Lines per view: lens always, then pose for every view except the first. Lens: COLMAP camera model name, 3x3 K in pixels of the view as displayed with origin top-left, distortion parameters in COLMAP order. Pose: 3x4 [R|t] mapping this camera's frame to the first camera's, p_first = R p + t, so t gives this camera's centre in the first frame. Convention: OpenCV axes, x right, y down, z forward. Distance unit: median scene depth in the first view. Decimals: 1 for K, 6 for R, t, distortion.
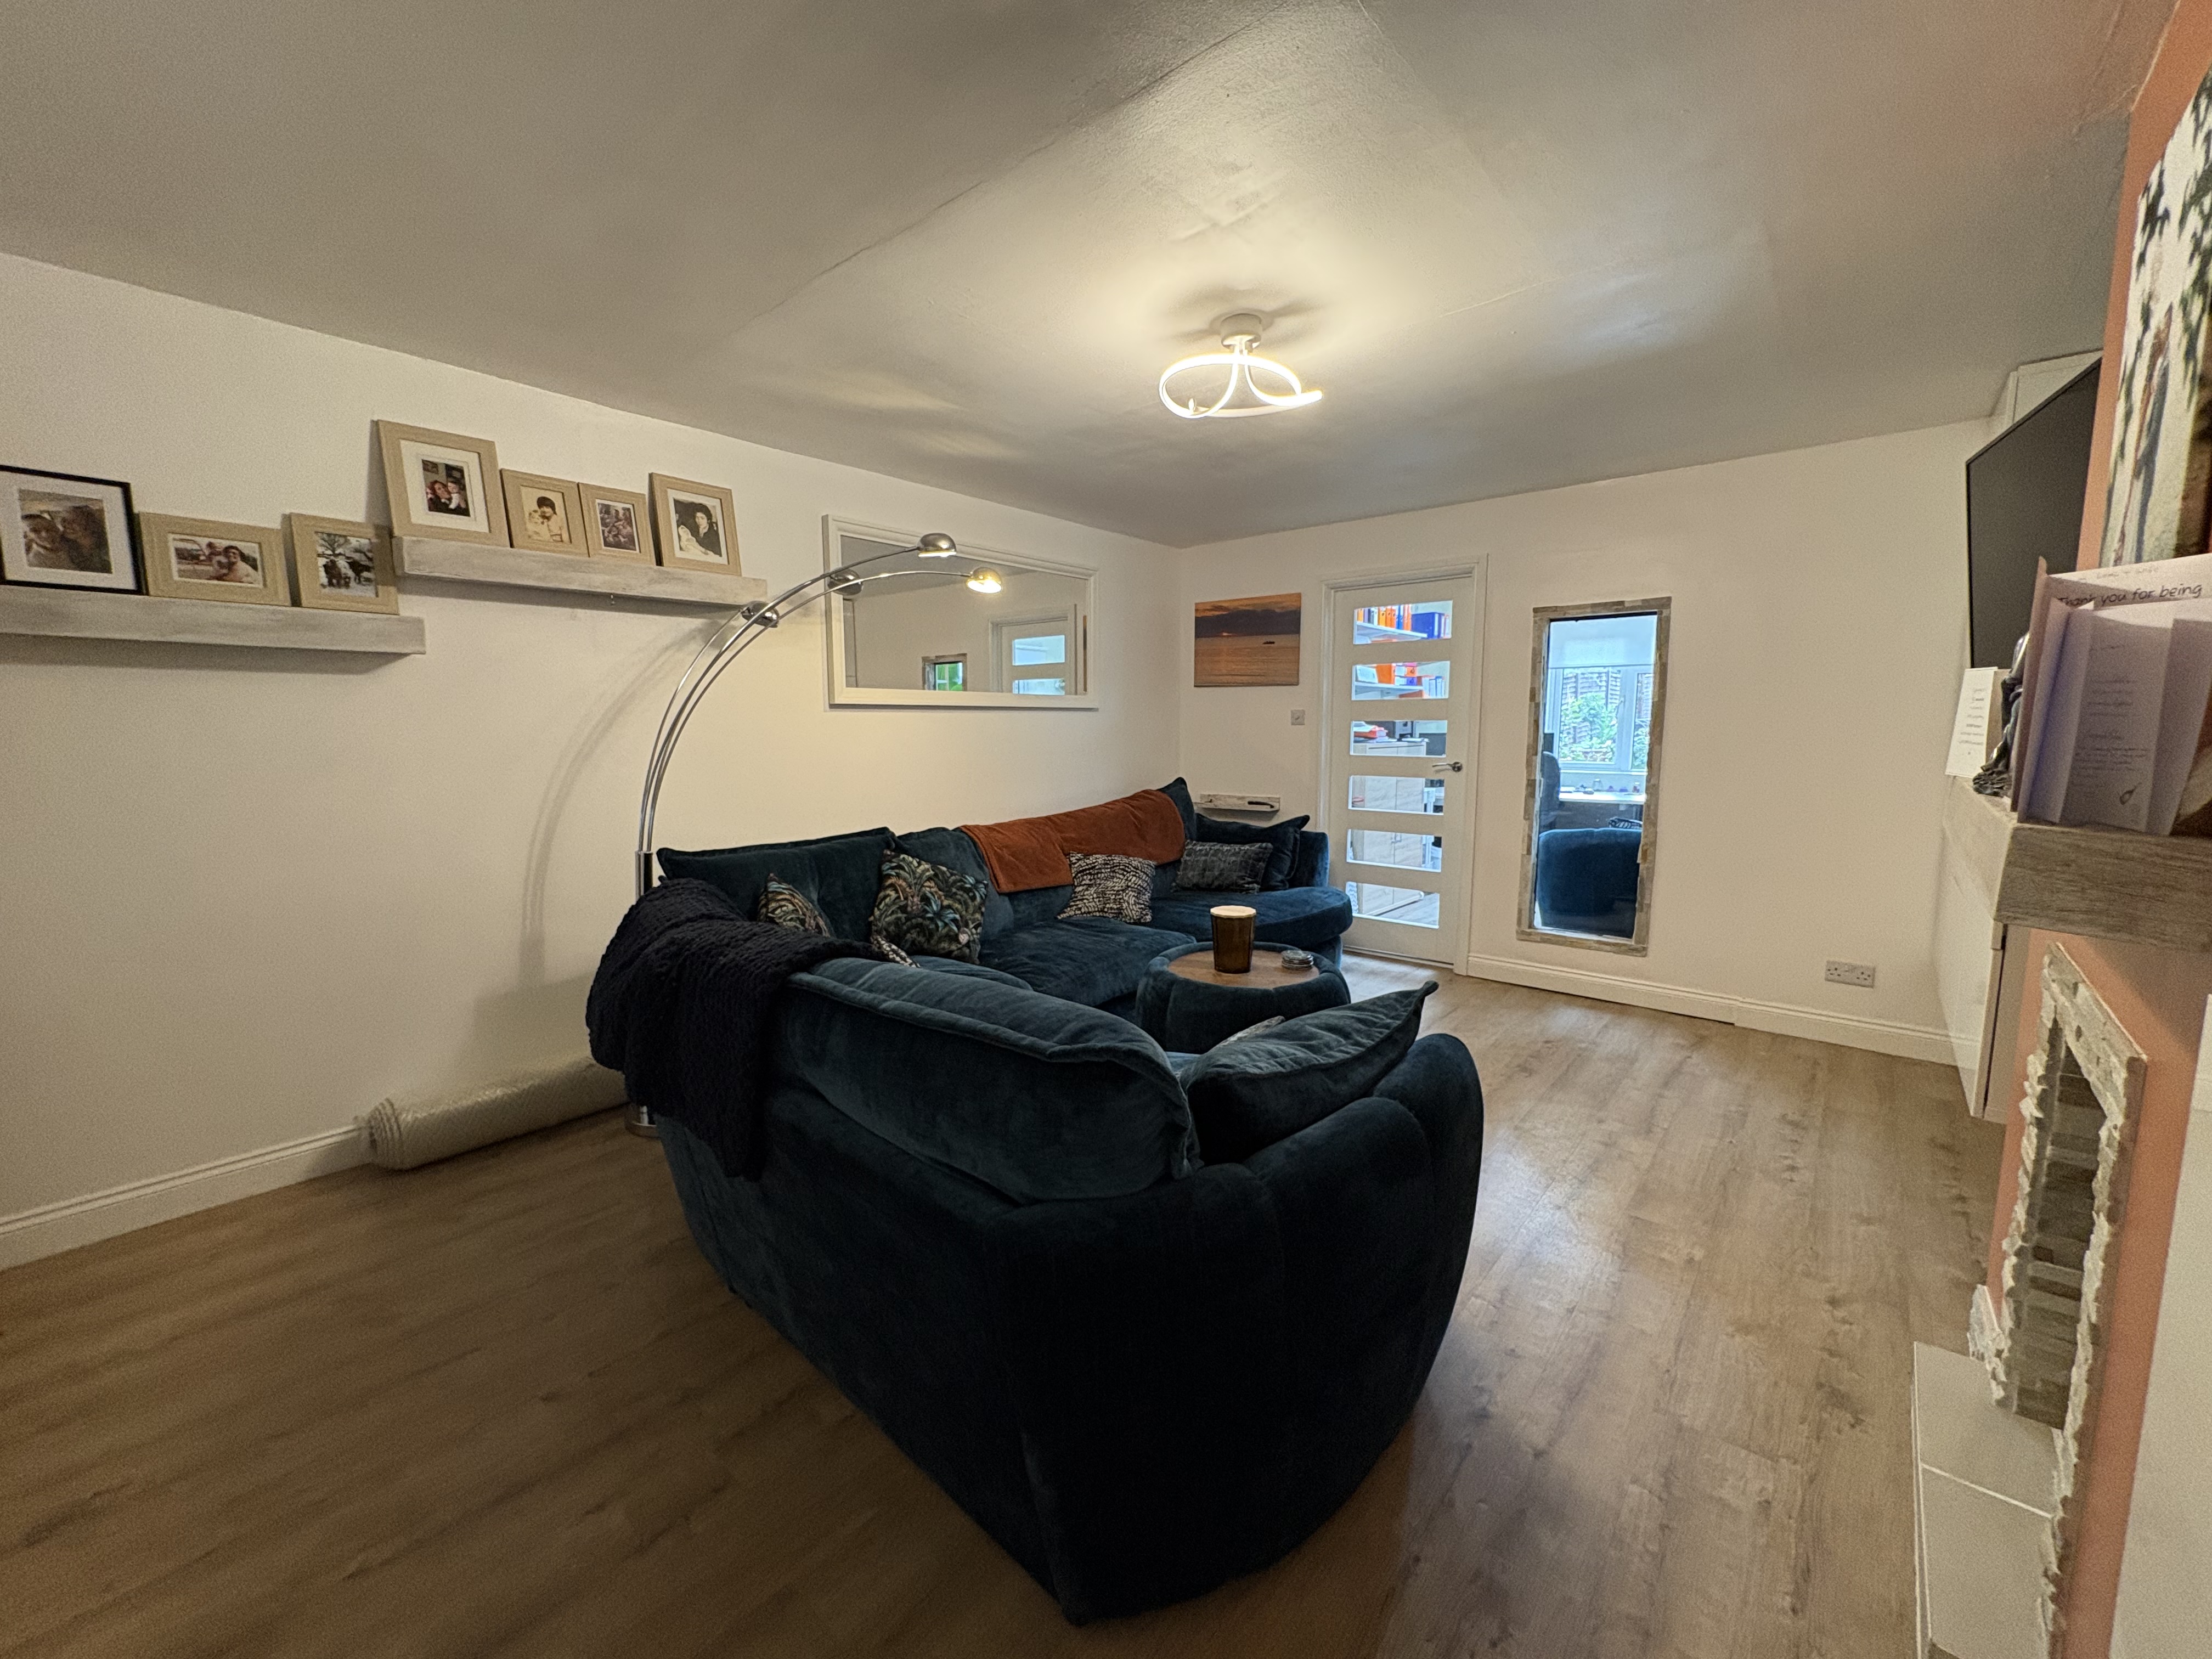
lens RADIAL K [[876.2, 0, 1104.7], [0, 876.2, 830.1], [0, 0, 1]] dist [-0.004357, 0.001587]
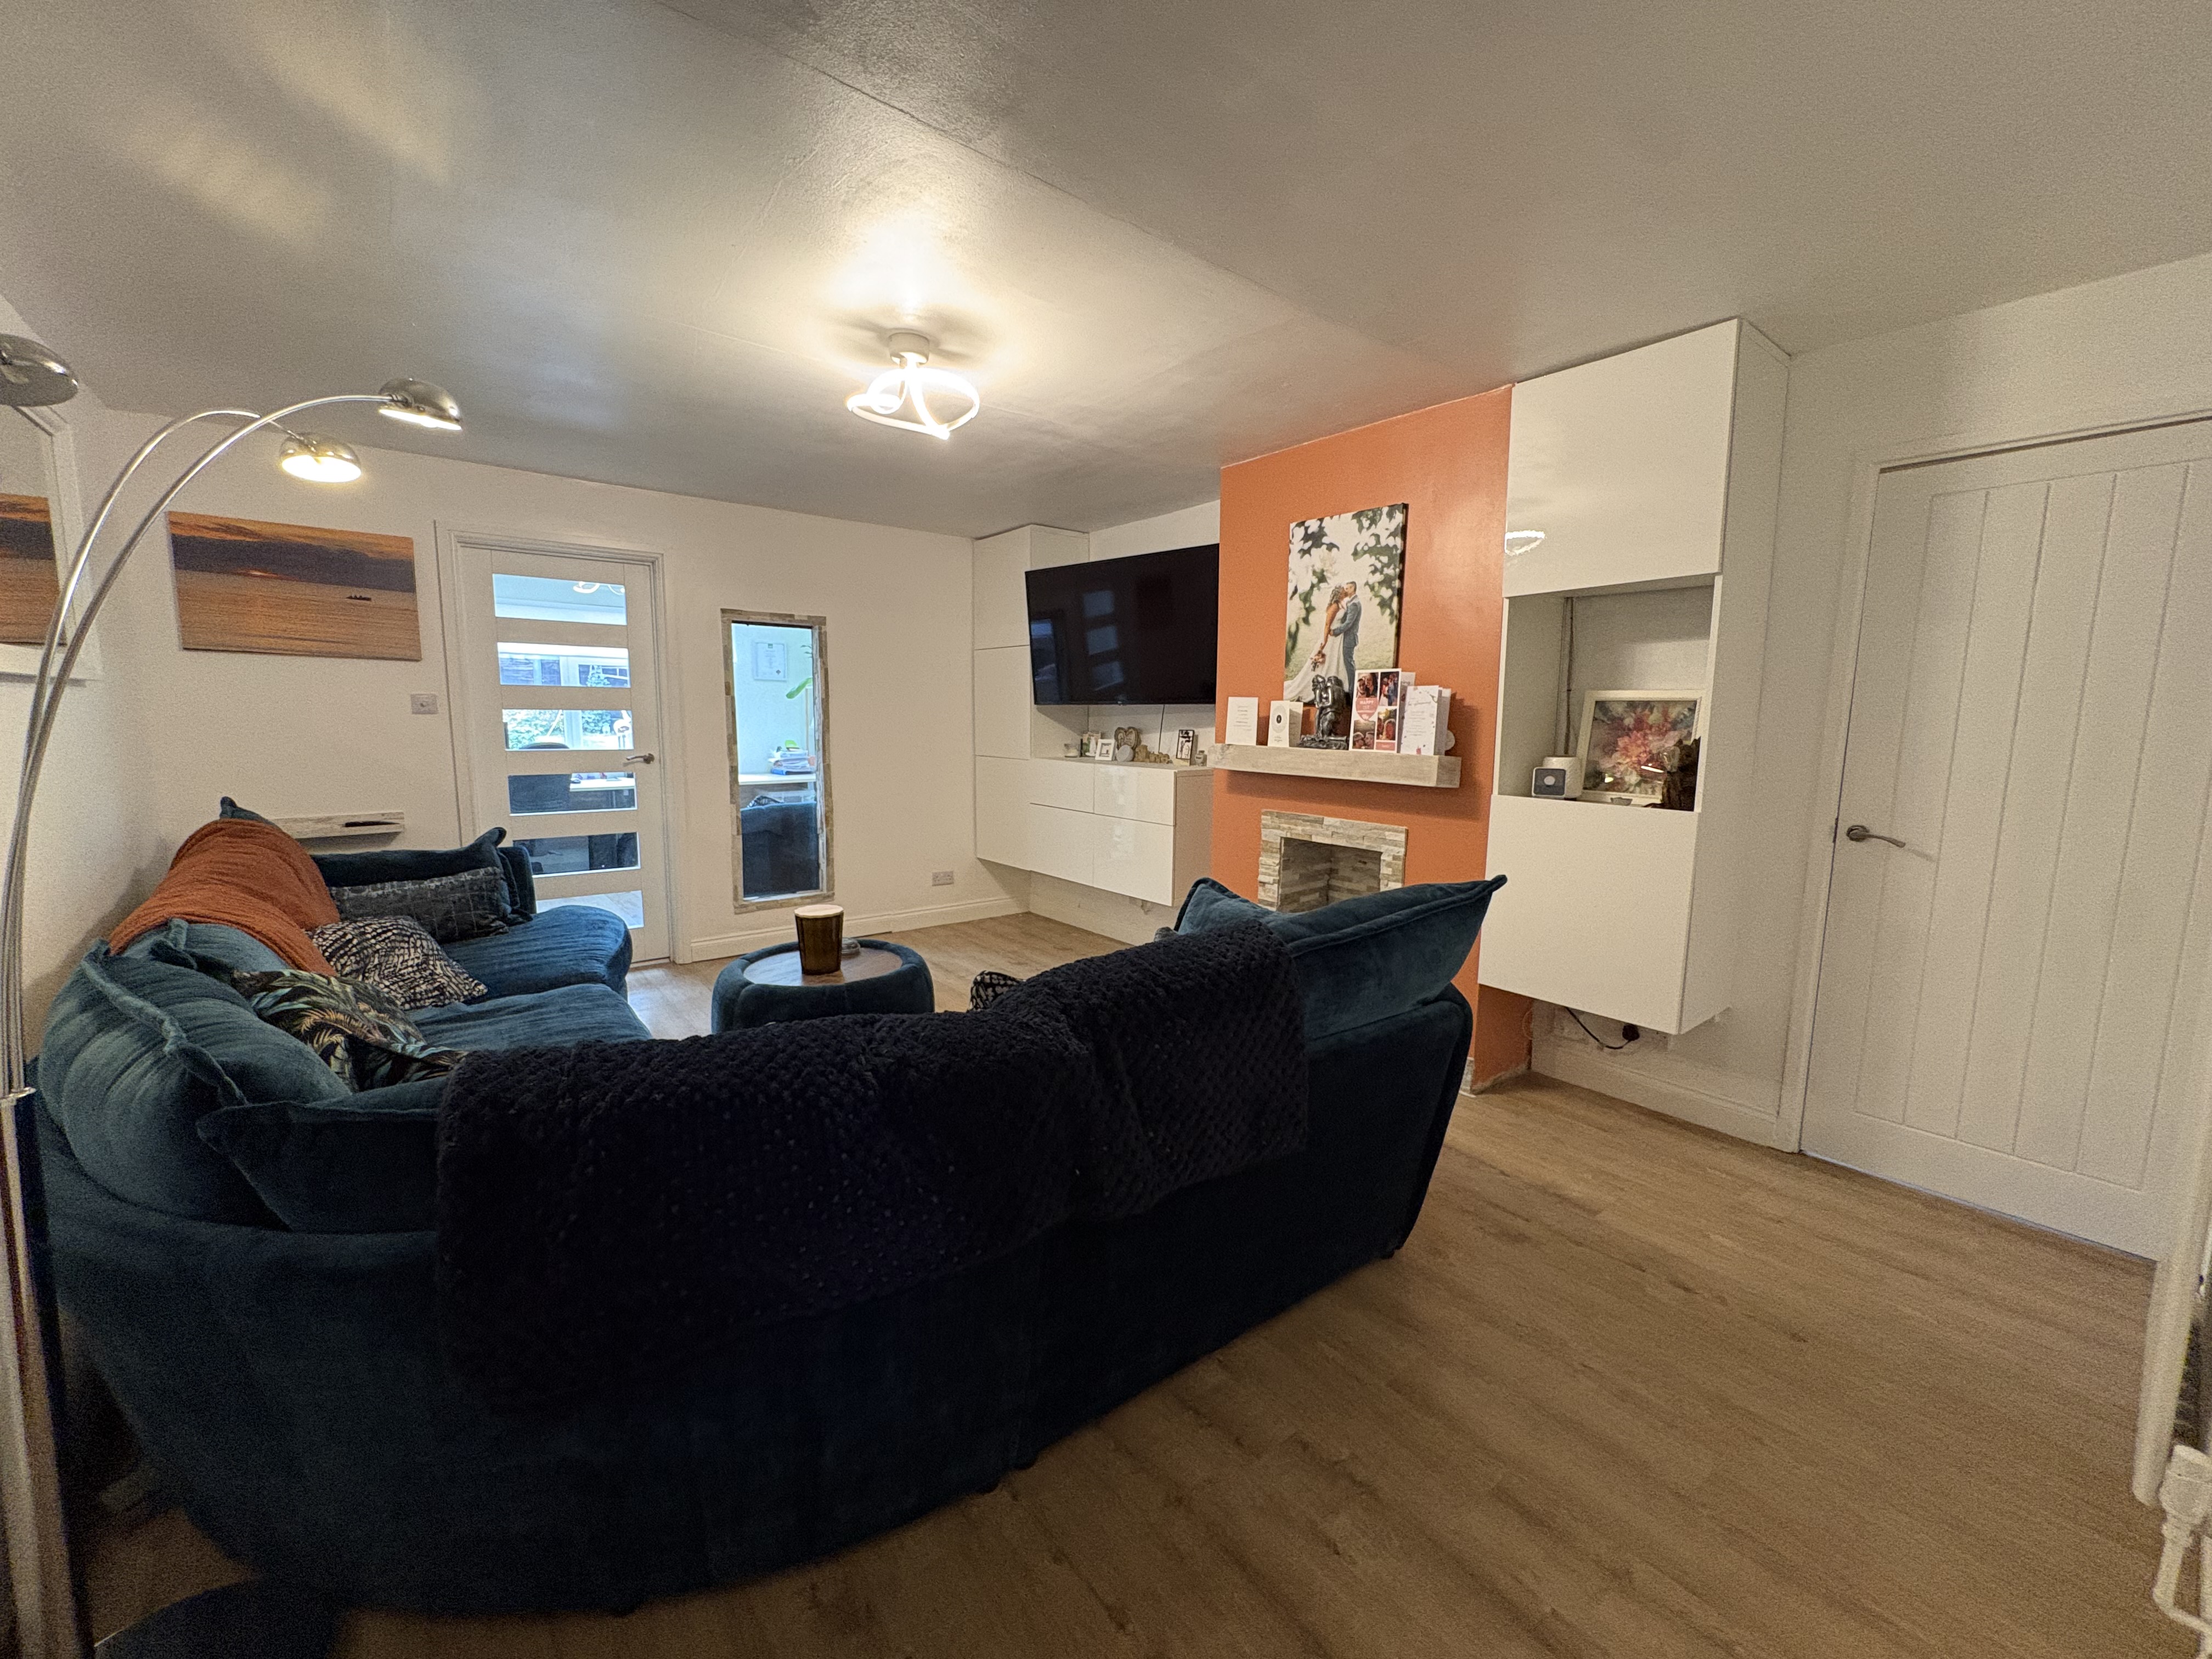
lens RADIAL K [[876.2, 0, 1107.2], [0, 876.2, 834.8], [0, 0, 1]] dist [-0.004357, 0.001587]
pose [[0.176481, -0.128206, 0.975919, -0.643390], [0.108556, 0.987968, 0.110158, -0.055115], [-0.978300, 0.086501, 0.188275, 0.437891]]
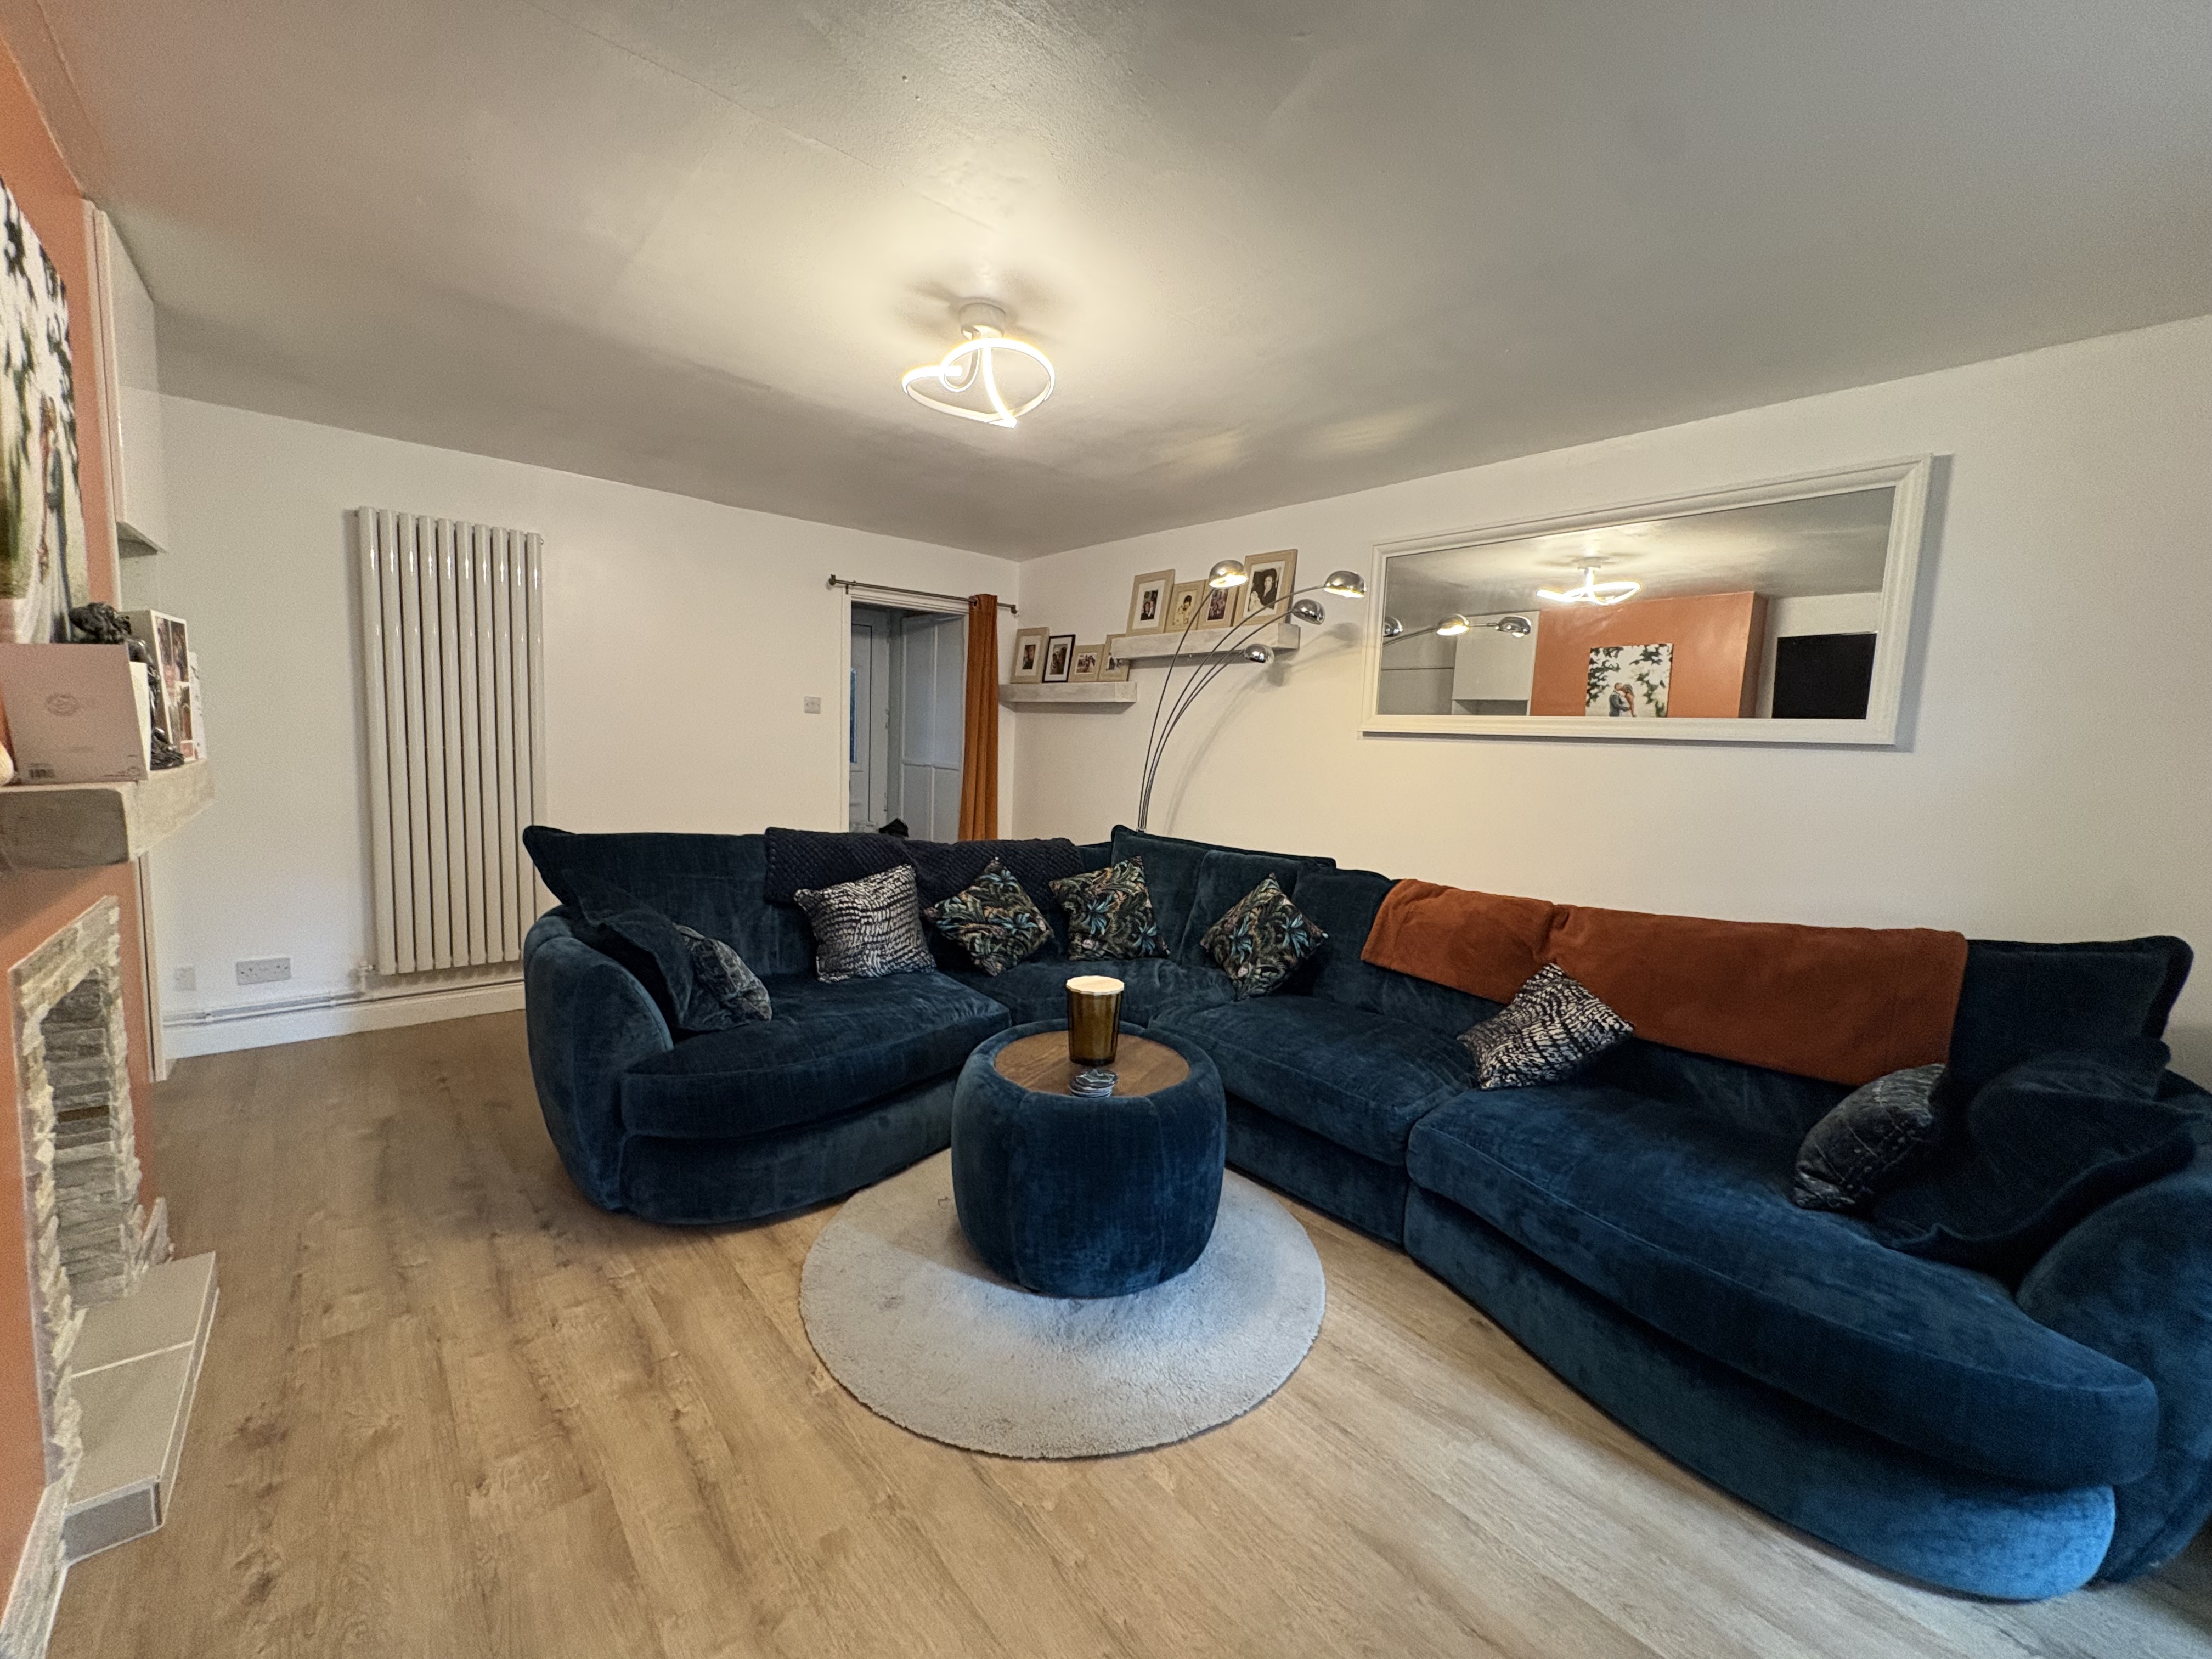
lens RADIAL K [[876.2, 0, 1102.7], [0, 876.2, 828.1], [0, 0, 1]] dist [-0.004357, 0.001587]
pose [[-0.137341, 0.097301, -0.985733, 0.793272], [-0.159482, 0.980008, 0.118956, -0.120397], [0.977601, 0.173544, -0.119077, 0.945453]]
